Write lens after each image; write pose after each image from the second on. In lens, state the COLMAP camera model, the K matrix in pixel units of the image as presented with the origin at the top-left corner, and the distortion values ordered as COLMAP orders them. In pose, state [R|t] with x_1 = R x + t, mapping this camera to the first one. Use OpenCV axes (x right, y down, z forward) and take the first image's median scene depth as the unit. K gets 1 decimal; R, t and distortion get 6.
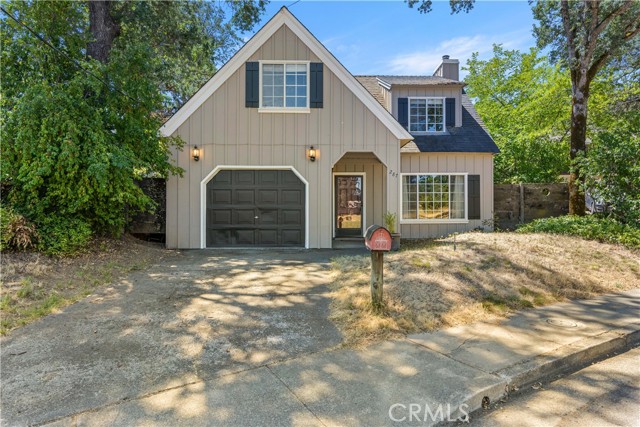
lens RADIAL K [[379.0, 0, 319.8], [0, 379.0, 213.7], [0, 0, 1]] dist [0.000548, -0.004310]
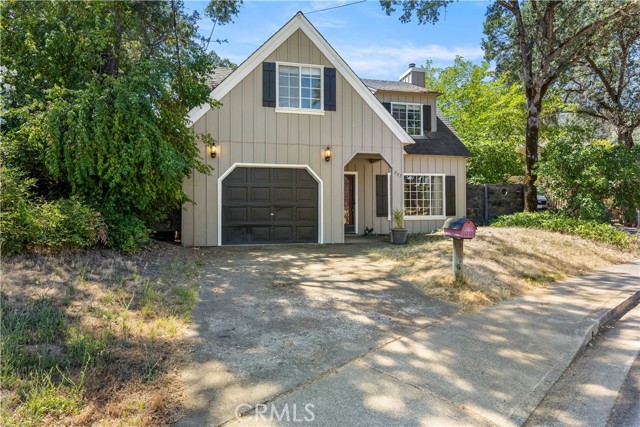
lens RADIAL K [[405.7, 0, 319.7], [0, 405.7, 212.9], [0, 0, 1]] dist [0.005728, 0.011865]
pose [[0.975855, -0.002658, 0.218402, -0.281678], [0.002171, 0.999995, 0.002467, 0.003245], [-0.218407, -0.001933, 0.975856, -0.099057]]
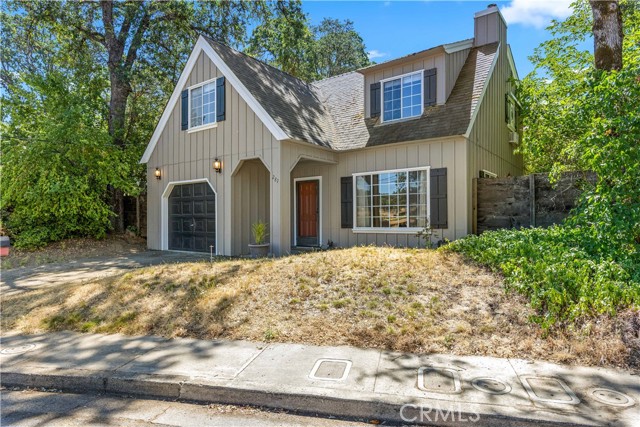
lens RADIAL K [[379.0, 0, 318.8], [0, 379.0, 214.8], [0, 0, 1]] dist [0.000548, -0.004310]
pose [[0.789883, -0.008439, -0.613199, 0.833963], [0.010473, 0.999945, -0.000271, -0.017472], [0.613168, -0.006208, 0.789928, 0.333969]]
